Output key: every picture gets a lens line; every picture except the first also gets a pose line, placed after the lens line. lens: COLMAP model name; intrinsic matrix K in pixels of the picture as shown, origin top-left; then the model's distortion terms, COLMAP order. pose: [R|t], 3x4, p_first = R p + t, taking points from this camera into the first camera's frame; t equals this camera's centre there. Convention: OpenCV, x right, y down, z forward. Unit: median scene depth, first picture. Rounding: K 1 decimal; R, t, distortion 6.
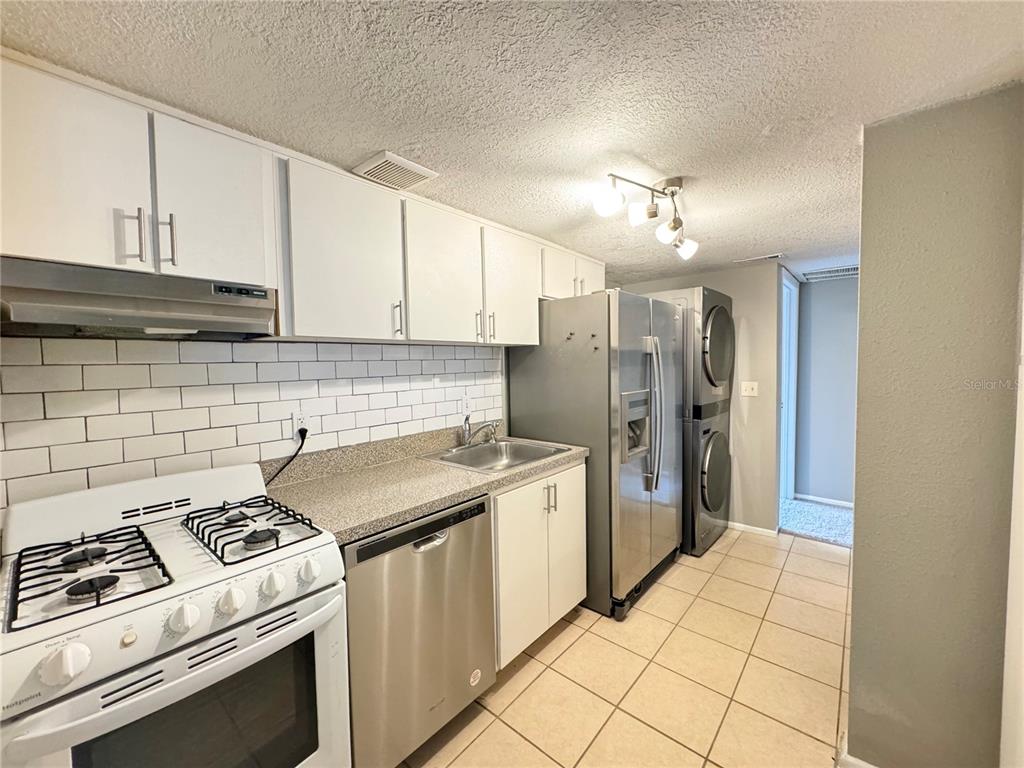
lens RADIAL K [[408.4, 0, 512.0], [0, 408.4, 384.0], [0, 0, 1]] dist [-0.002374, -0.000396]
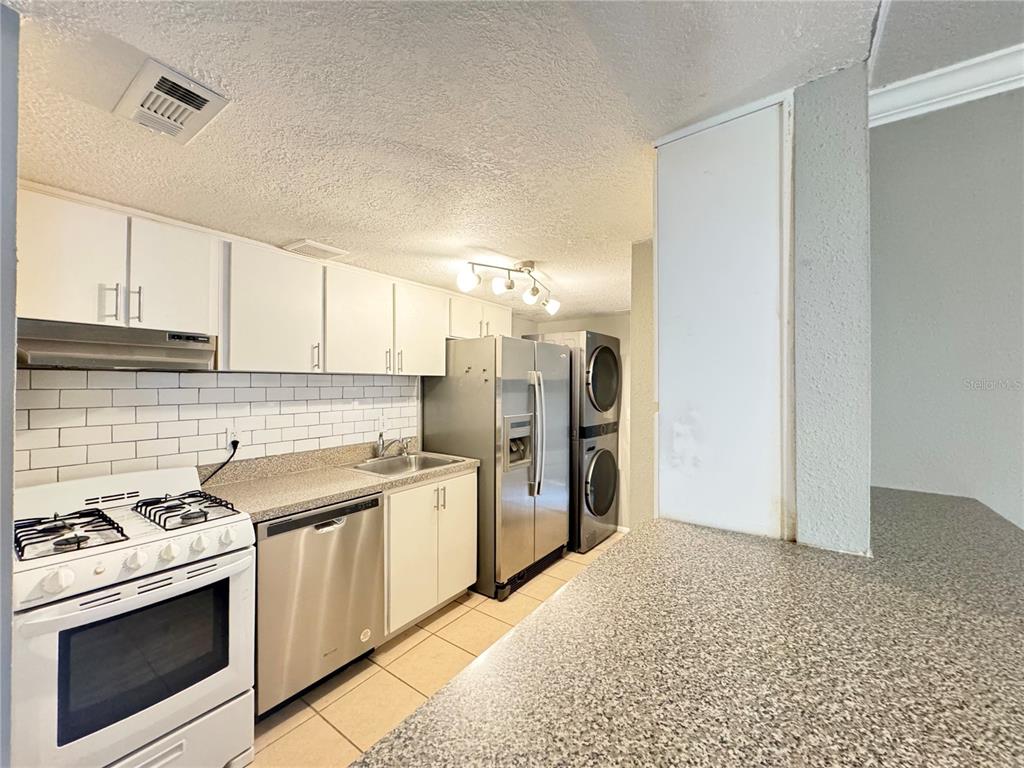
lens RADIAL K [[408.4, 0, 512.0], [0, 408.4, 384.0], [0, 0, 1]] dist [-0.002374, -0.000396]
pose [[0.995752, 0.021553, 0.089522, 0.224752], [-0.016940, 0.998505, -0.051977, -0.014700], [-0.090508, 0.050240, 0.994628, -0.343270]]
